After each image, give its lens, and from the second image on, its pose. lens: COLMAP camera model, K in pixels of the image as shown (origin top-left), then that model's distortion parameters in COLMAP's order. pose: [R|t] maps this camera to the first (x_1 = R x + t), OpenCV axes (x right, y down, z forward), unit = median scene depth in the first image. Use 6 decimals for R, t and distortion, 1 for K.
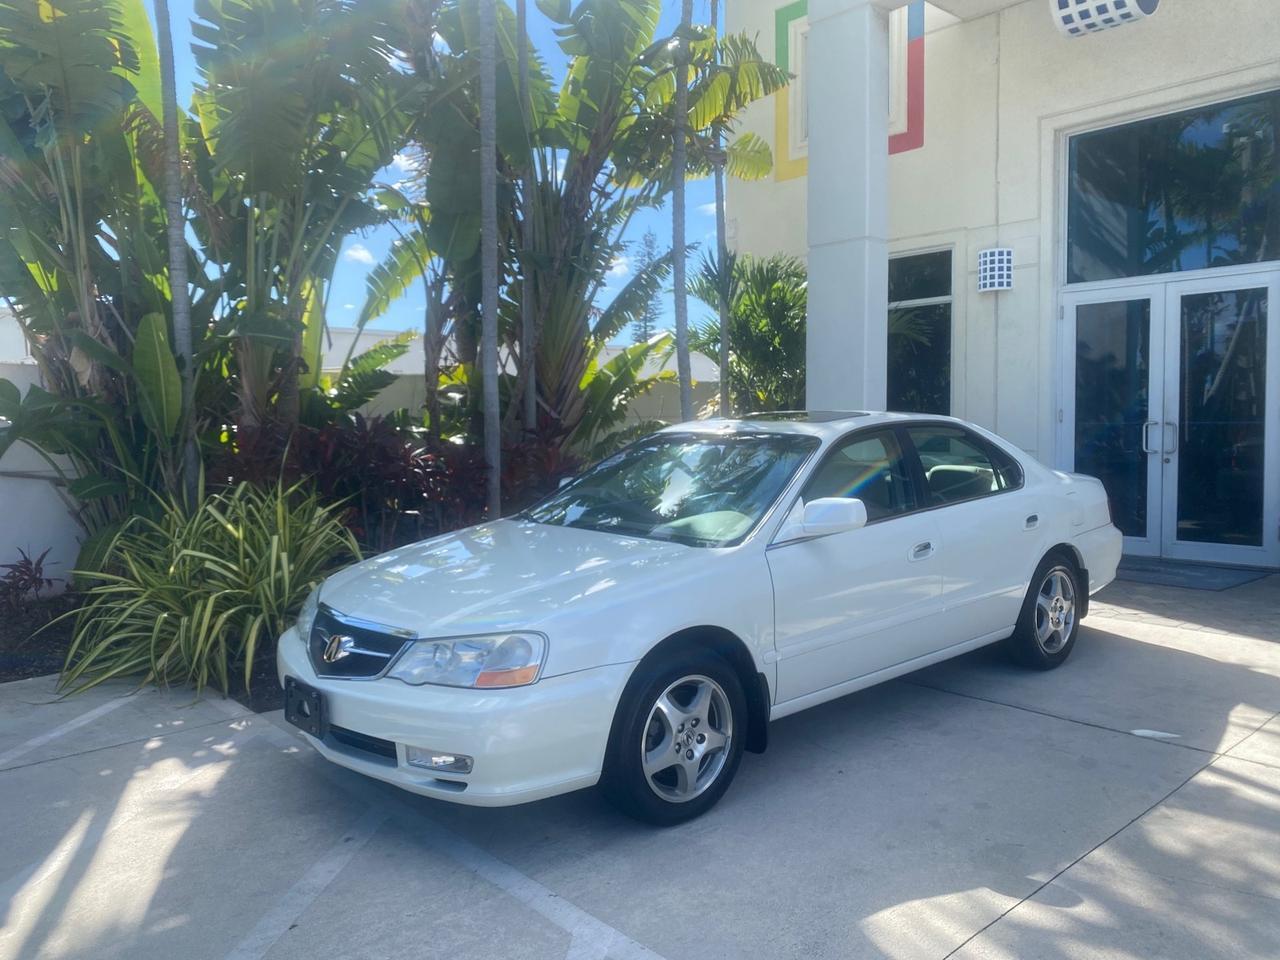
lens RADIAL K [[987.0, 0, 640.0], [0, 987.0, 480.0], [0, 0, 1]] dist [-0.006120, -0.002542]
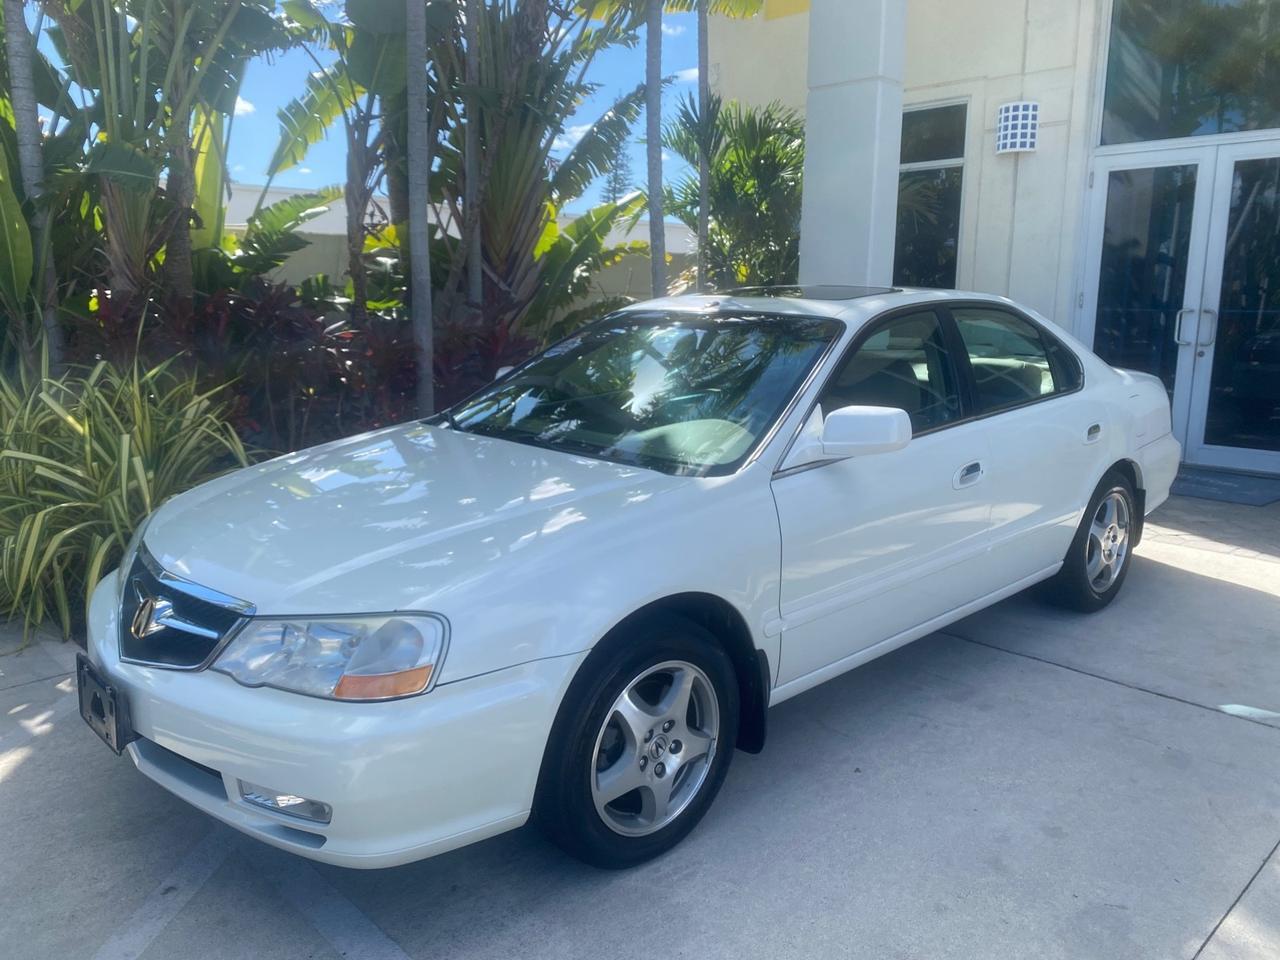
lens RADIAL K [[983.9, 0, 642.2], [0, 983.9, 475.3], [0, 0, 1]] dist [0.009671, -0.003602]
pose [[0.999198, 0.014465, 0.037326, 0.003719], [-0.018744, 0.992960, 0.116954, -0.006359], [-0.035371, -0.117560, 0.992436, 0.142768]]
